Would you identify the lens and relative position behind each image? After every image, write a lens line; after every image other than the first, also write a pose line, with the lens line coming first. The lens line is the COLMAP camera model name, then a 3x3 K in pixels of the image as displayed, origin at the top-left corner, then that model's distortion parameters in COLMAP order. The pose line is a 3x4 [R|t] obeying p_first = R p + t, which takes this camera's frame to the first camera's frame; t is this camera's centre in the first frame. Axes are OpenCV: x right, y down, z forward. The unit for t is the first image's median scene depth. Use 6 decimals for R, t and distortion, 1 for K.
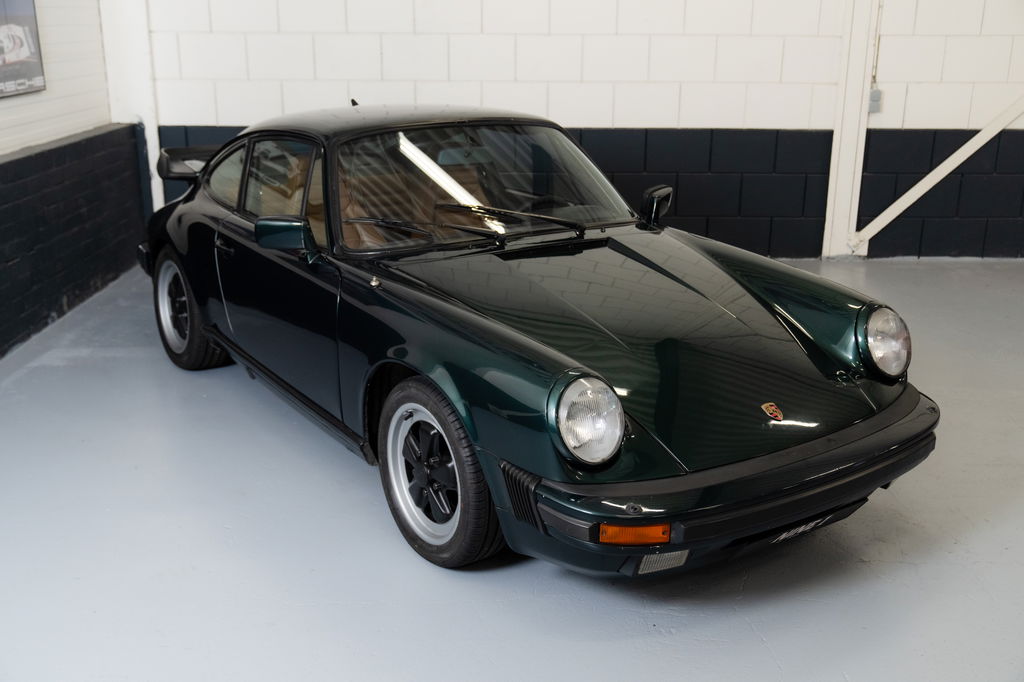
lens RADIAL K [[1063.2, 0, 515.6], [0, 1063.2, 342.2], [0, 0, 1]] dist [0.001948, 0.000000]
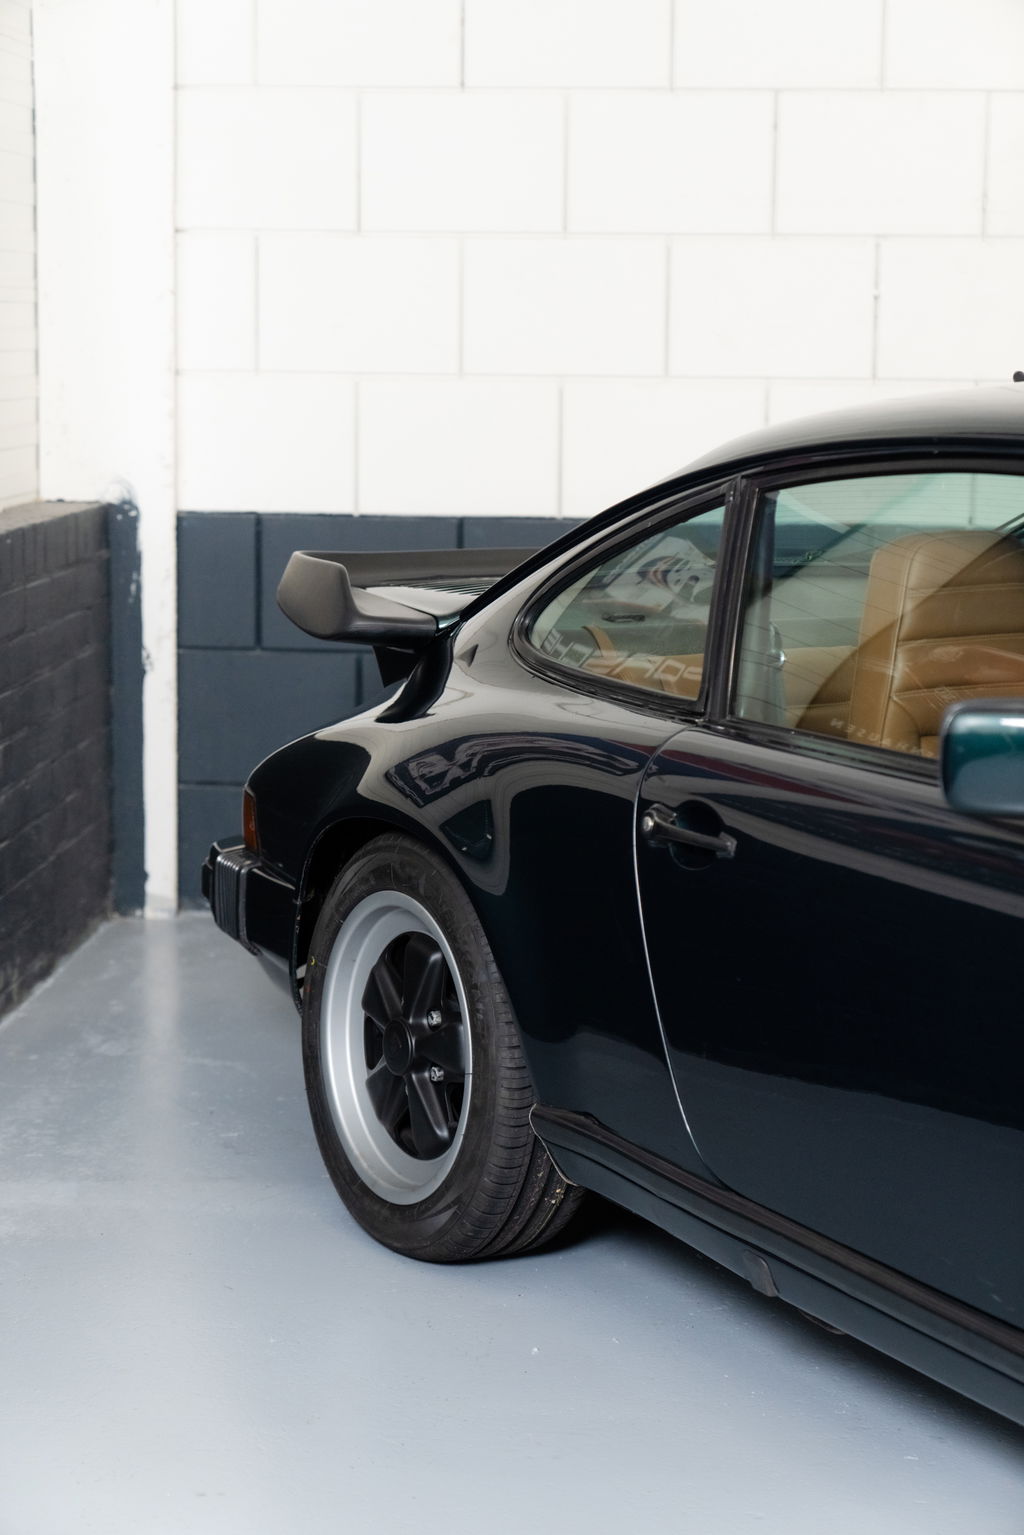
lens RADIAL K [[3004.9, 0, 507.5], [0, 3004.9, 764.4], [0, 0, 1]] dist [0.040250, 0.000000]
pose [[0.996629, 0.016209, -0.080423, -0.163807], [-0.028691, 0.987248, -0.156583, 0.014610], [0.076859, 0.158363, 0.984385, 0.115793]]
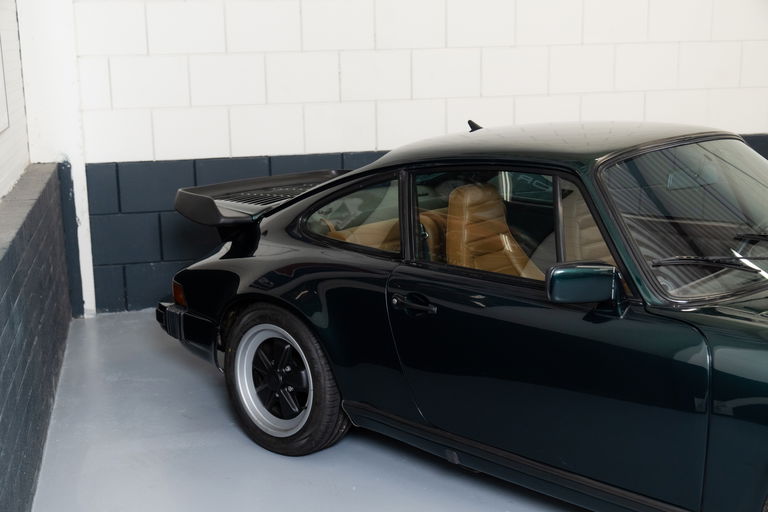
lens RADIAL K [[1045.7, 0, 380.4], [0, 1045.7, 258.4], [0, 0, 1]] dist [0.049892, 0.000000]
pose [[0.974485, -0.071363, 0.212807, -0.296919], [0.090602, 0.992501, -0.082058, -0.038385], [-0.205355, 0.099245, 0.973643, 0.140292]]
